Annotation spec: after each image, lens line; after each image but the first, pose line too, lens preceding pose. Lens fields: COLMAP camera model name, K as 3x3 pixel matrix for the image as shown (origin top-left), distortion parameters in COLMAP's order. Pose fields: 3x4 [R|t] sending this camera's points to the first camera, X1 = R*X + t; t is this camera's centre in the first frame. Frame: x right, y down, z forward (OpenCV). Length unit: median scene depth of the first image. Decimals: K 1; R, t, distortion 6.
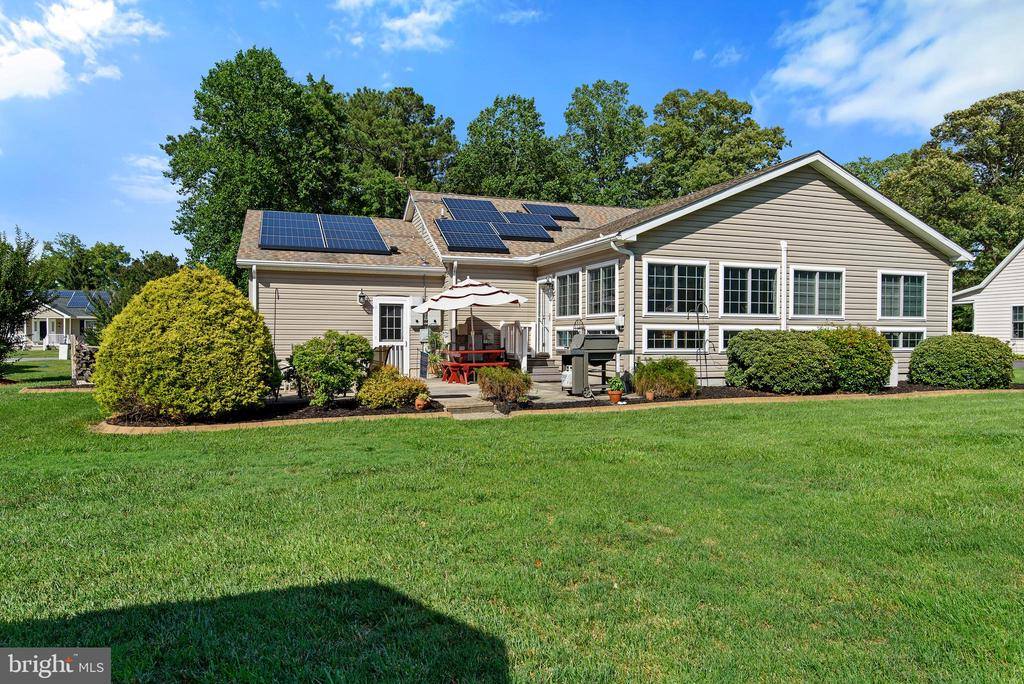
lens RADIAL K [[639.7, 0, 512.0], [0, 639.7, 342.0], [0, 0, 1]] dist [-0.003894, 0.001096]
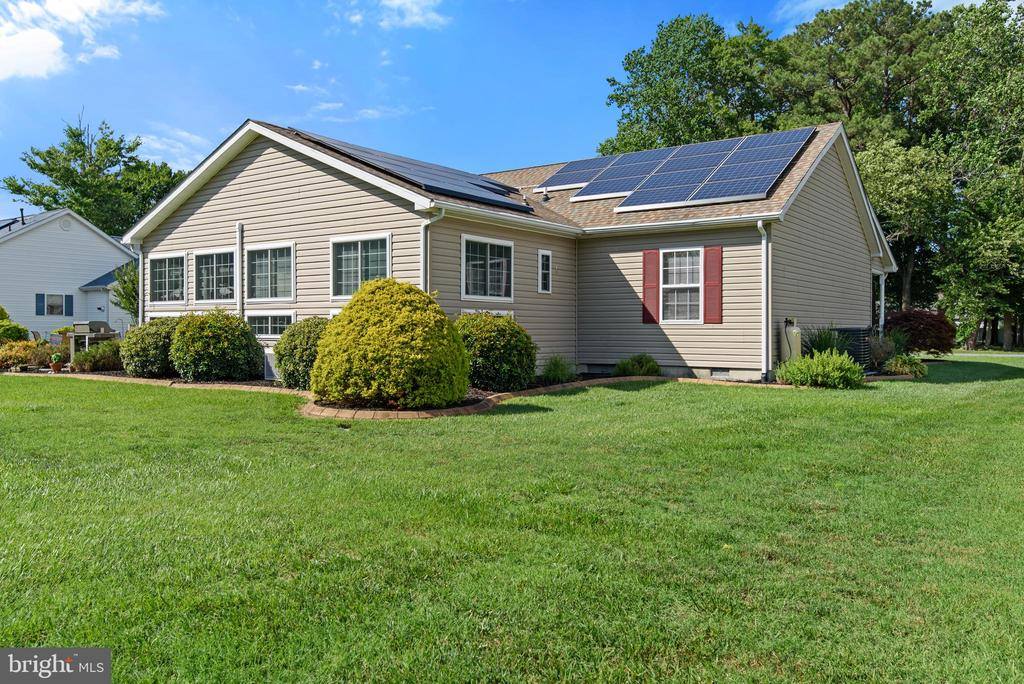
lens RADIAL K [[786.9, 0, 512.0], [0, 786.9, 342.0], [0, 0, 1]] dist [-0.011129, -0.002302]
pose [[0.578995, 0.012279, -0.815238, 1.410998], [-0.009468, 0.999920, 0.008337, 0.006164], [0.815276, 0.002892, 0.579066, 0.573170]]
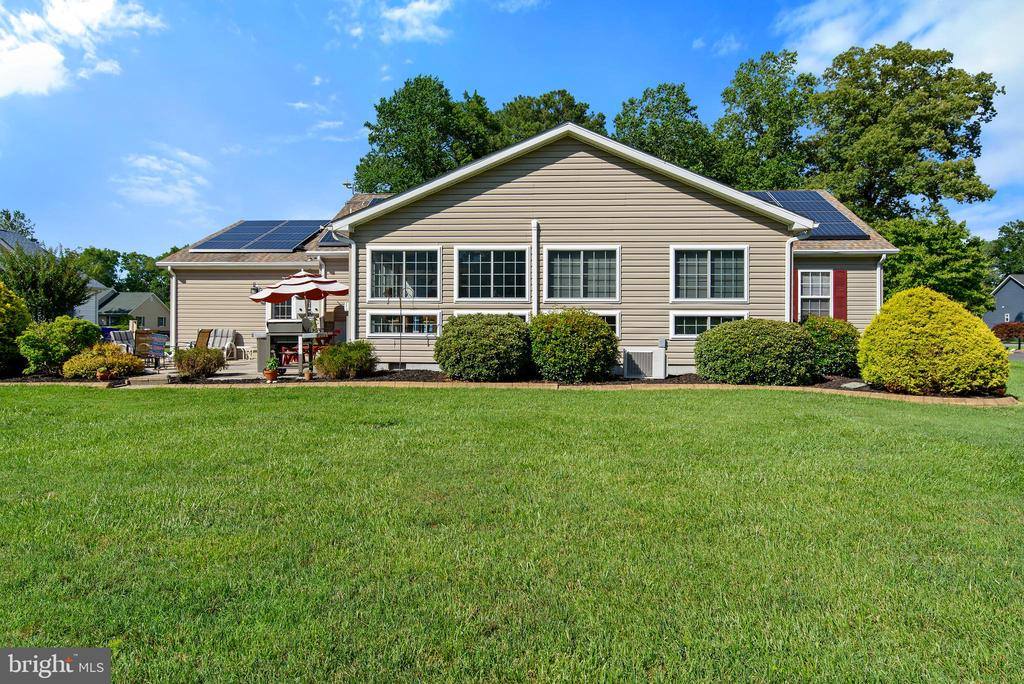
lens RADIAL K [[620.7, 0, 509.7], [0, 620.7, 330.2], [0, 0, 1]] dist [0.003219, 0.000980]
pose [[0.924873, 0.002959, -0.380264, 0.647533], [-0.005260, 0.999974, -0.005011, 0.007794], [0.380239, 0.006634, 0.924864, 0.123147]]
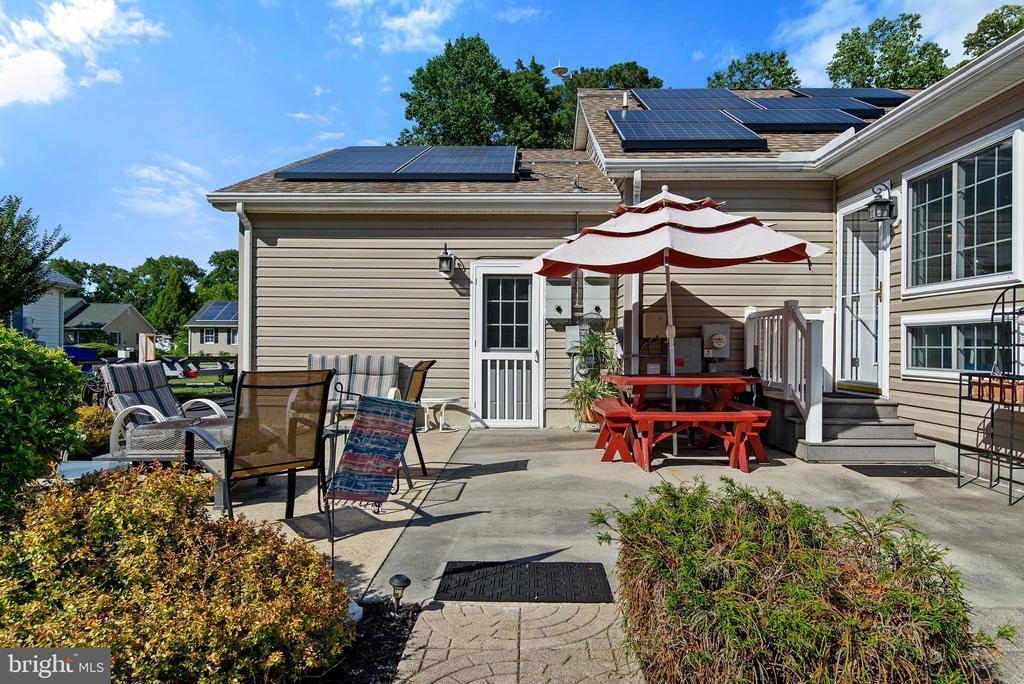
lens RADIAL K [[639.7, 0, 512.0], [0, 639.7, 342.0], [0, 0, 1]] dist [-0.003894, 0.001096]
pose [[0.934809, 0.002547, -0.355142, -0.012783], [-0.008536, 0.999847, -0.015298, -0.000815], [0.355048, 0.017332, 0.934687, 0.570579]]
